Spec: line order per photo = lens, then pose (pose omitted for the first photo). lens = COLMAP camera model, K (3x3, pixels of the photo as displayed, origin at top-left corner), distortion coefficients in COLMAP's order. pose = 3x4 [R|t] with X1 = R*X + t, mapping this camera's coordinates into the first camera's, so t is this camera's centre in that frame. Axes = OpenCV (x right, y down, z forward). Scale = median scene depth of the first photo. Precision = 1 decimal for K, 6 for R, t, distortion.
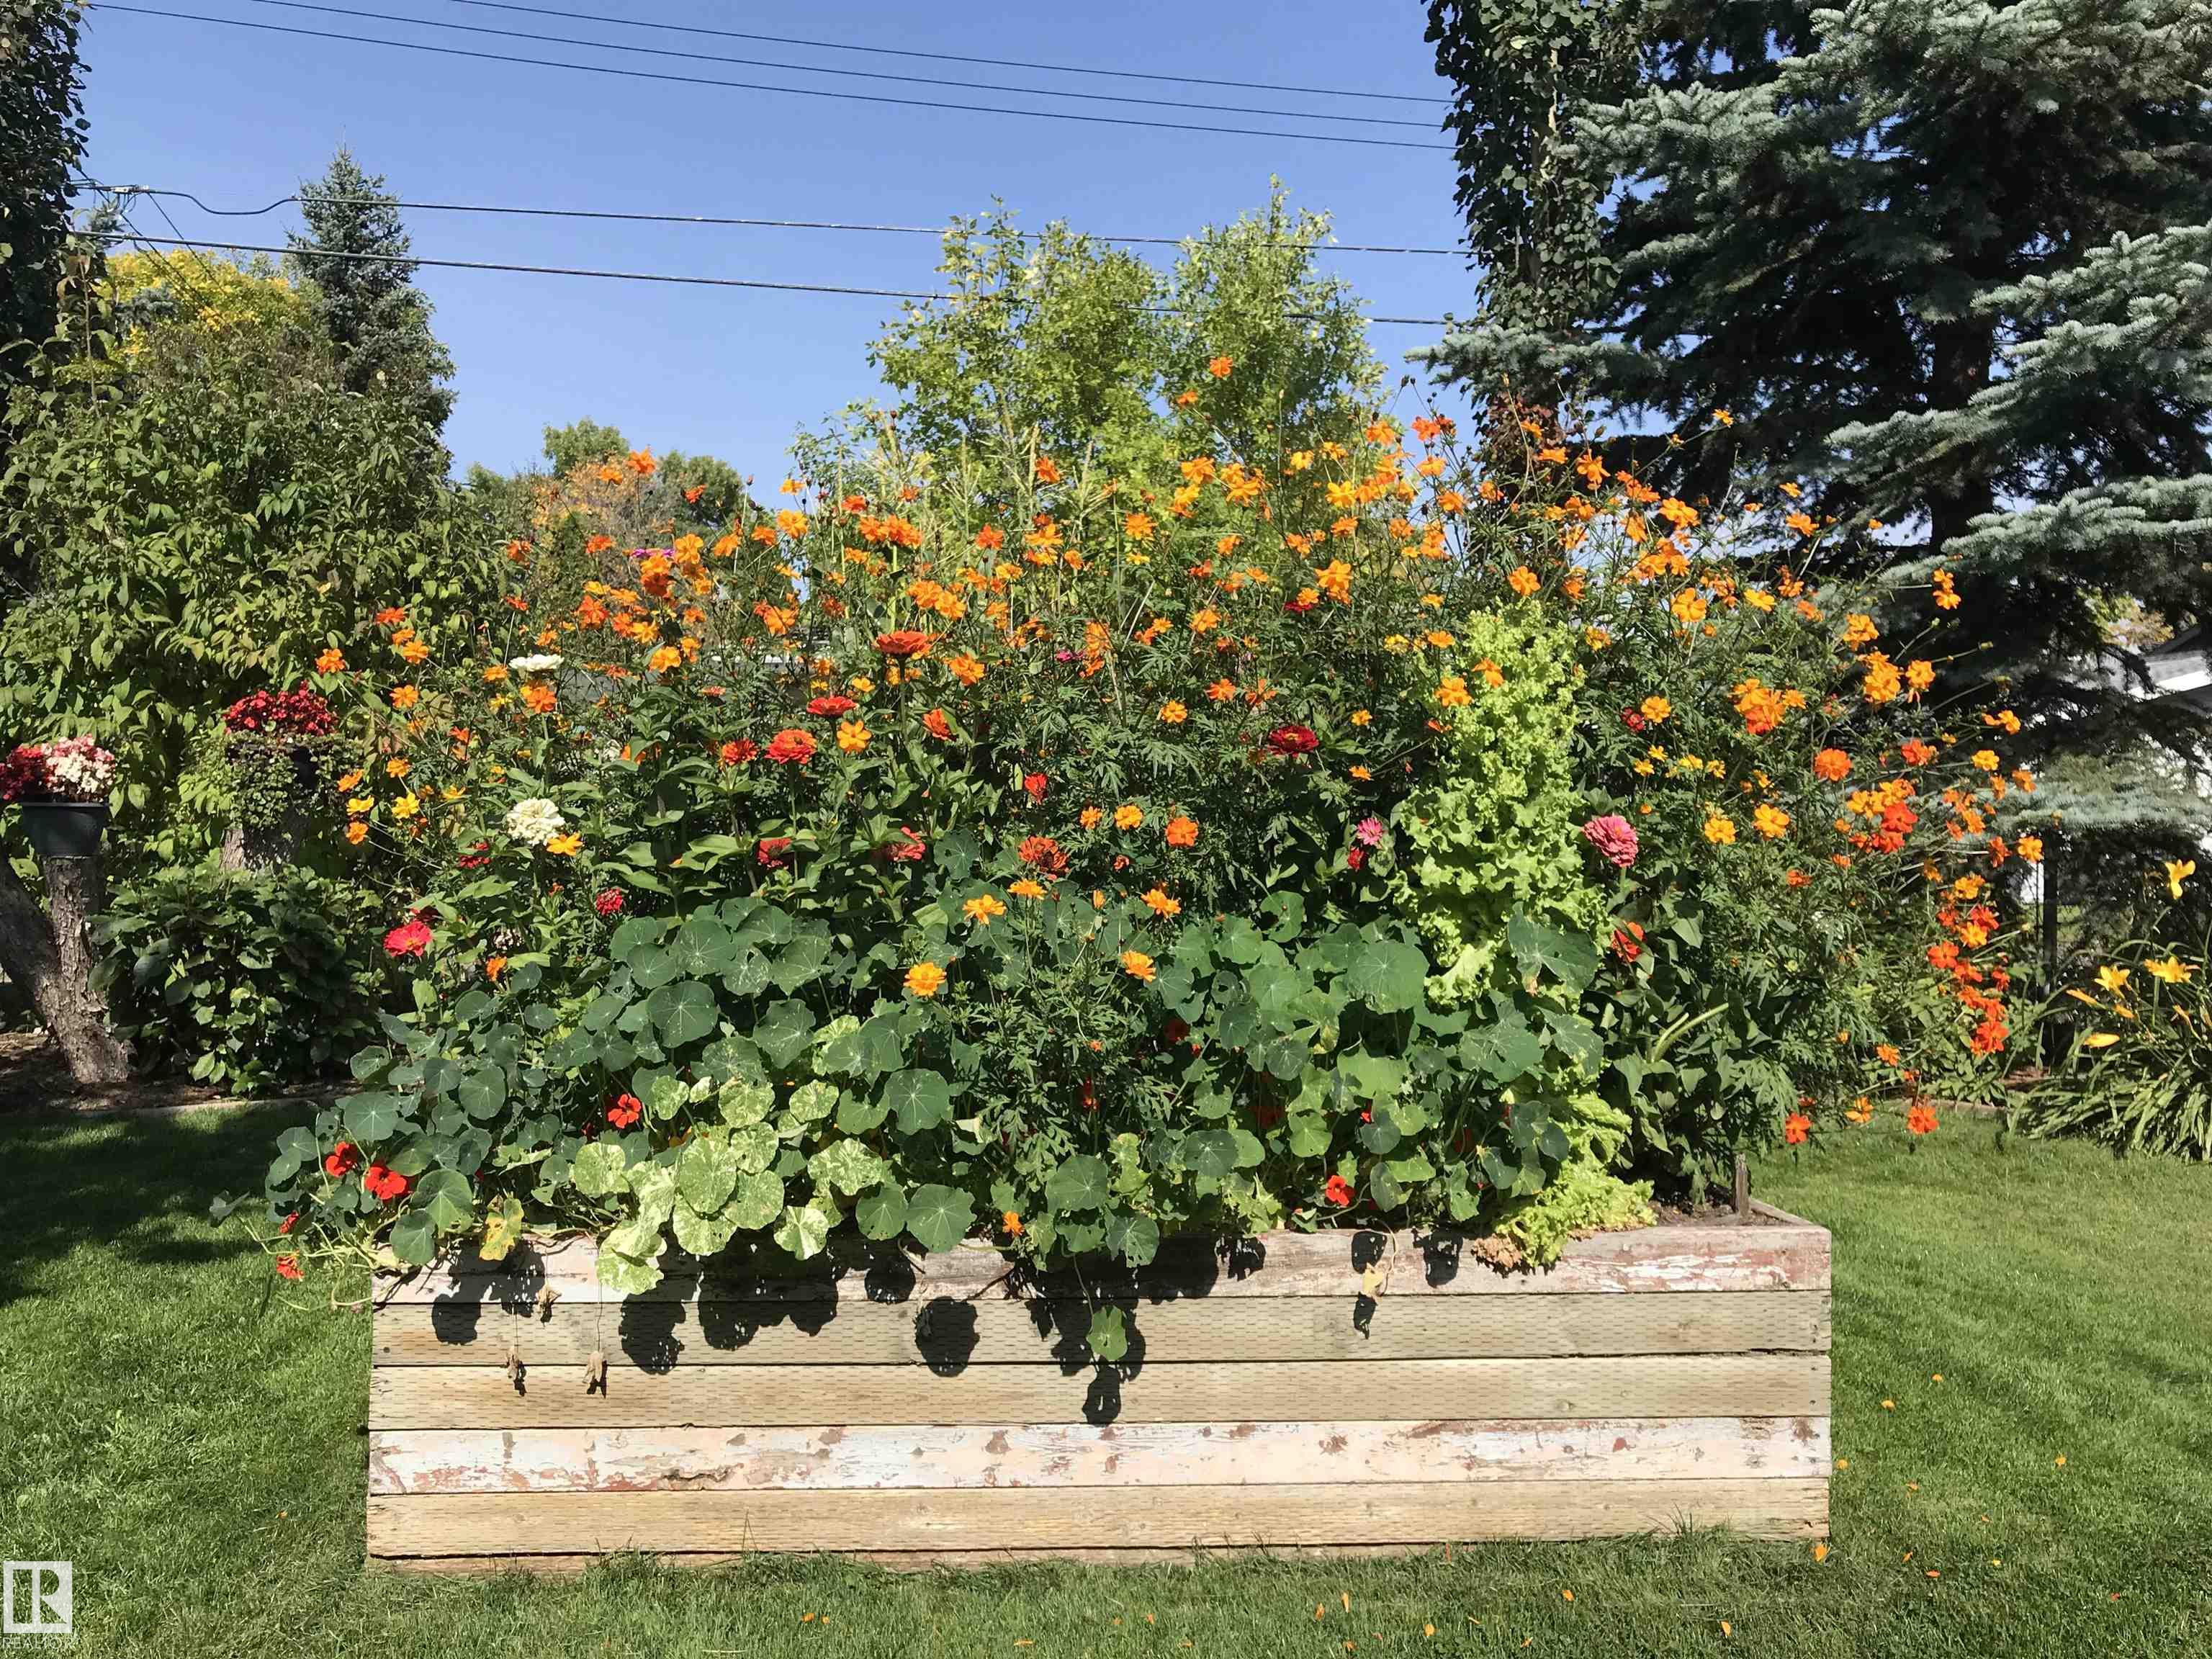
lens RADIAL K [[1828.7, 0, 1102.5], [0, 1828.7, 815.9], [0, 0, 1]] dist [0.018862, 0.001026]
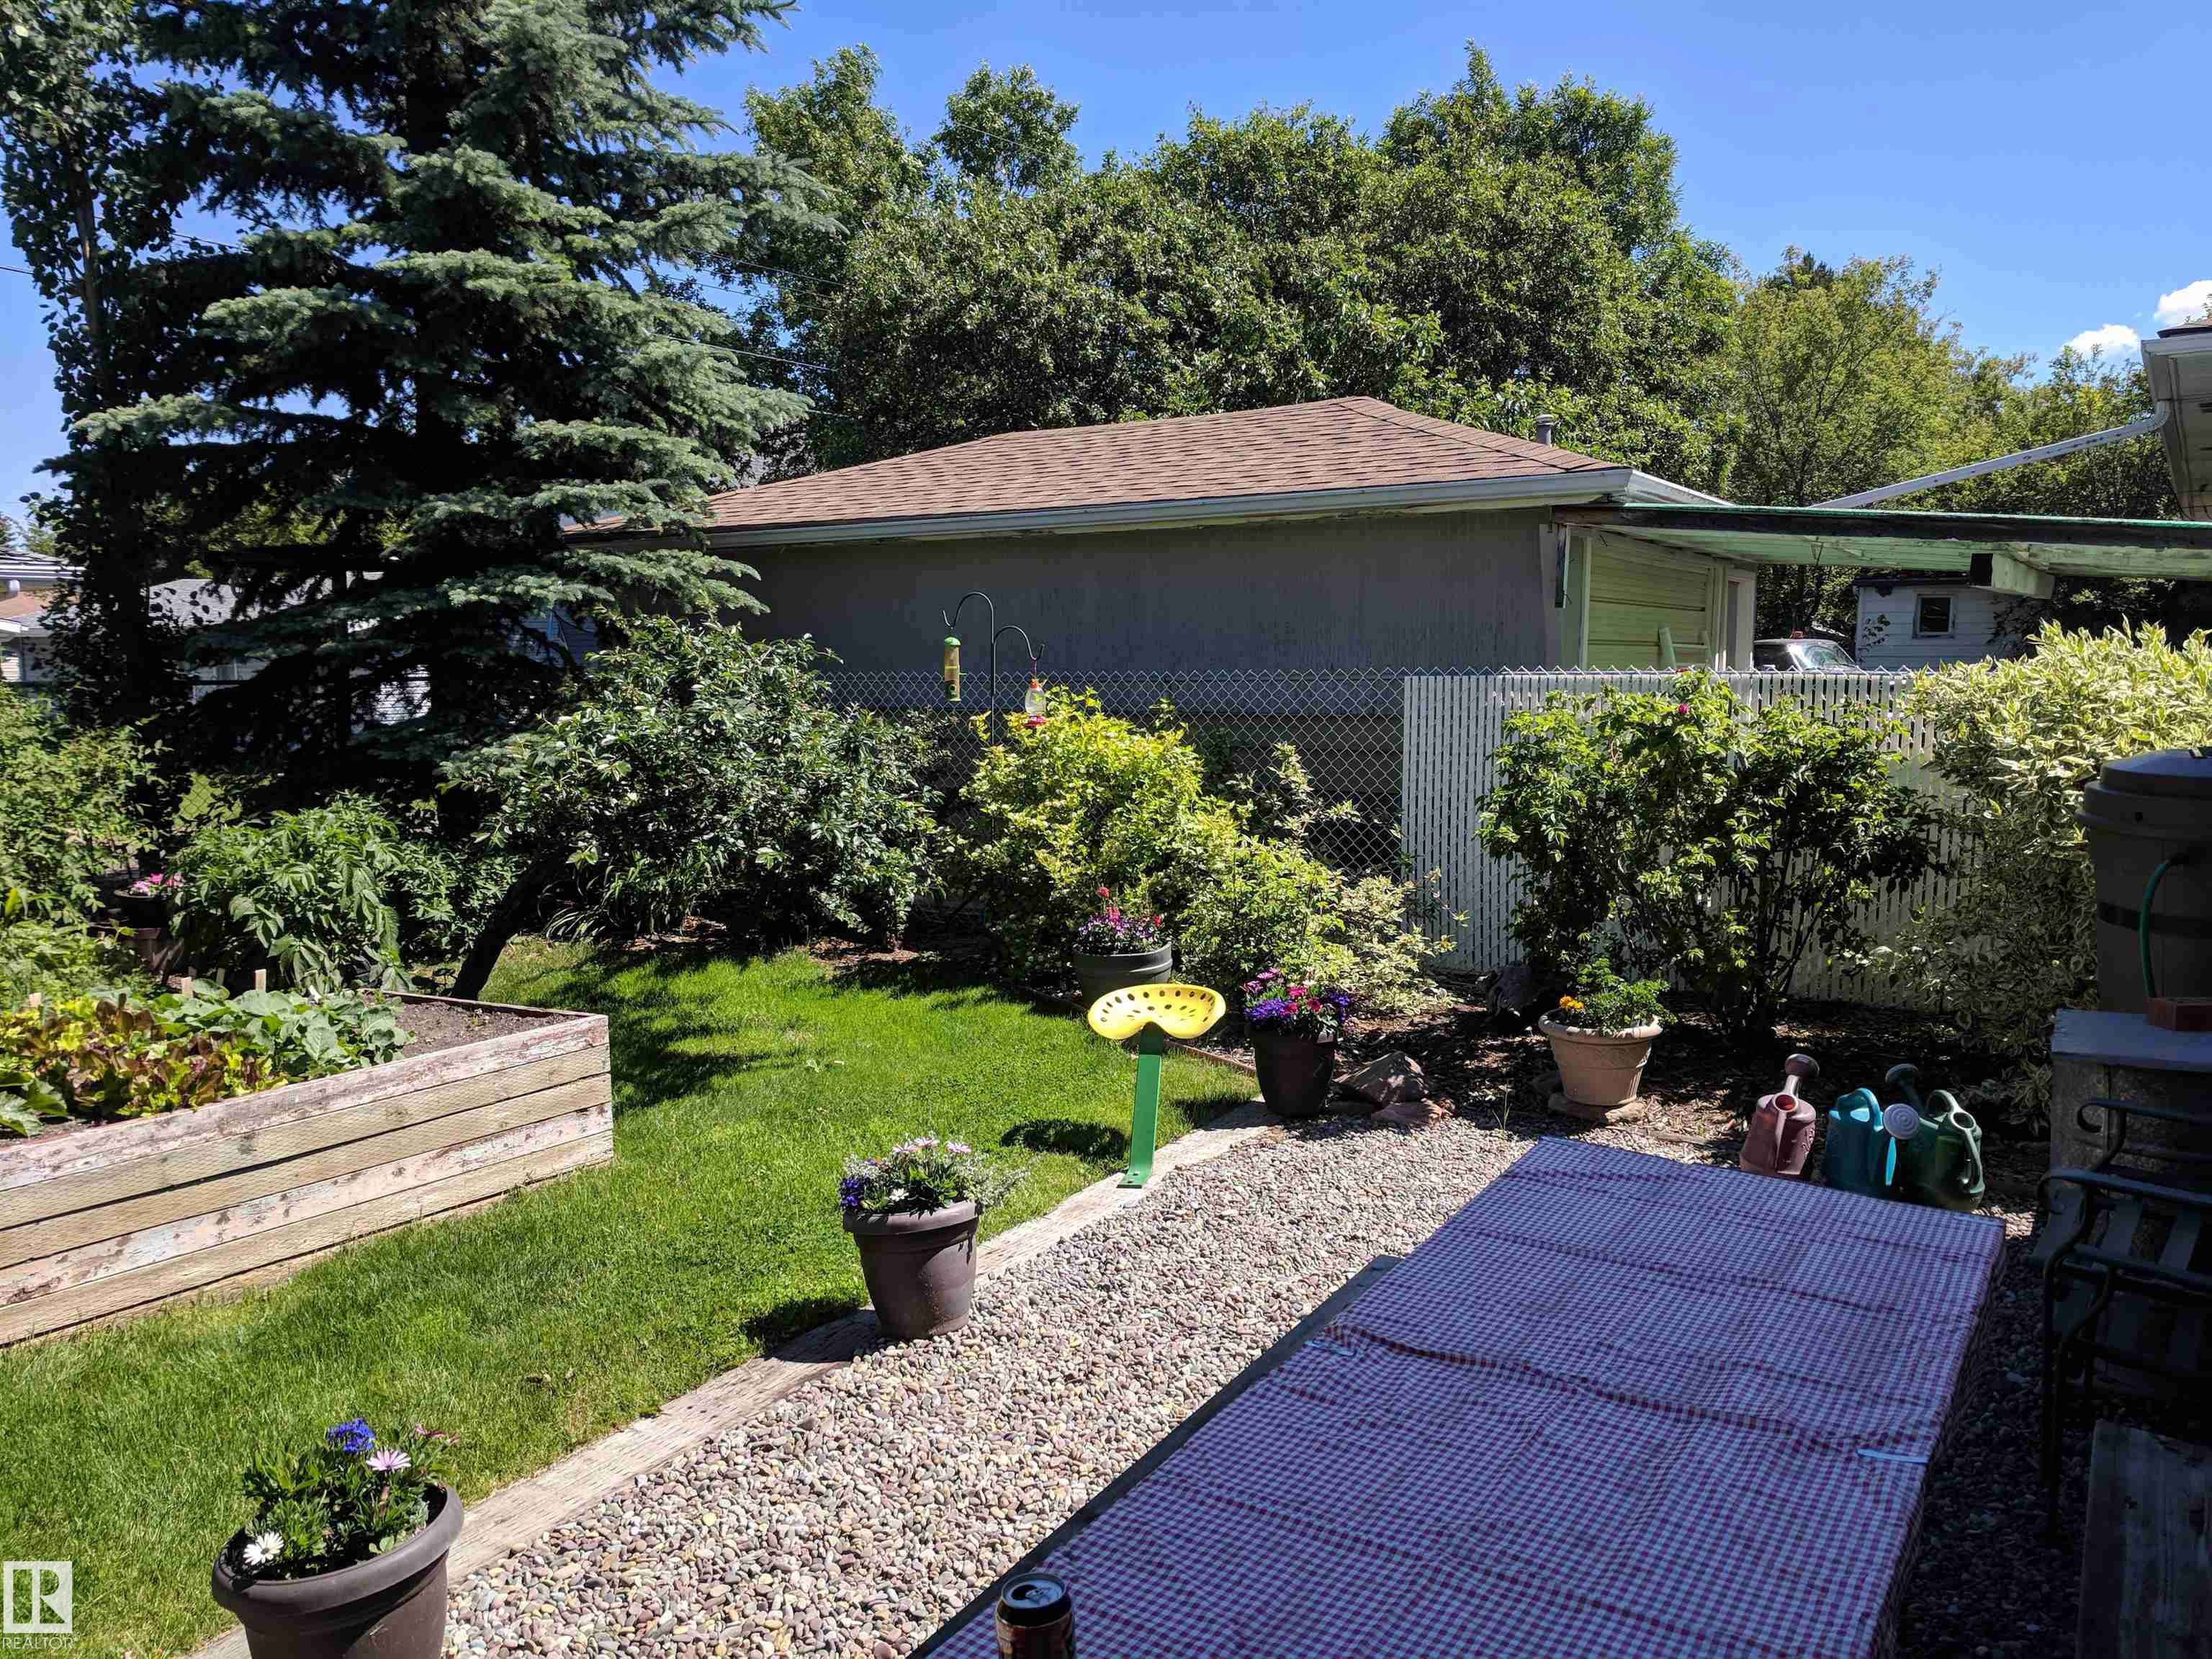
lens RADIAL K [[1635.4, 0, 1110.0], [0, 1635.4, 824.3], [0, 0, 1]] dist [-0.027014, 0.037750]
pose [[0.621320, -0.094351, 0.777856, -0.697437], [0.023422, 0.994517, 0.101923, -0.173852], [-0.783207, -0.045108, 0.620123, -0.617690]]
